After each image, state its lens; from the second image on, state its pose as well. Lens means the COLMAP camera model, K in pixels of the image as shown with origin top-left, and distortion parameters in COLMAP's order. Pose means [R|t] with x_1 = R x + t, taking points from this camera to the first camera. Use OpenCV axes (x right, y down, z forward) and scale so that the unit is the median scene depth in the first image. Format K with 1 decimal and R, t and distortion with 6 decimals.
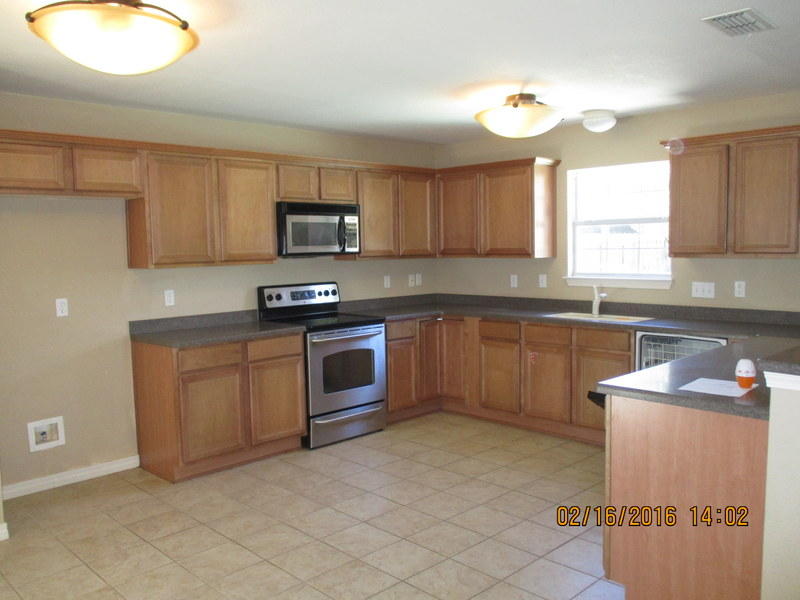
lens RADIAL K [[674.9, 0, 399.7], [0, 674.9, 299.4], [0, 0, 1]] dist [0.013221, -0.002163]
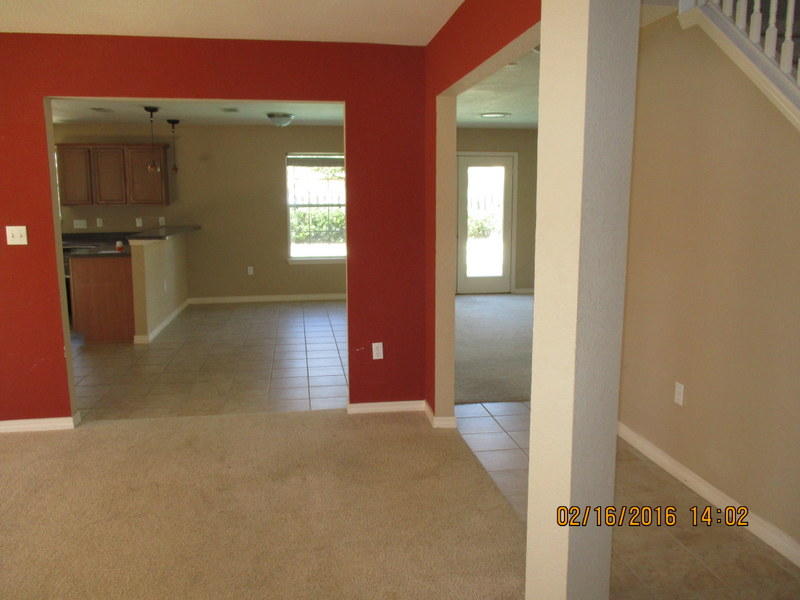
lens RADIAL K [[674.9, 0, 399.5], [0, 674.9, 299.1], [0, 0, 1]] dist [0.013221, -0.002163]
pose [[0.588180, -0.106268, 0.801718, -0.600380], [0.051733, 0.994243, 0.093833, 0.067319], [-0.807074, -0.013715, 0.590292, -0.892612]]
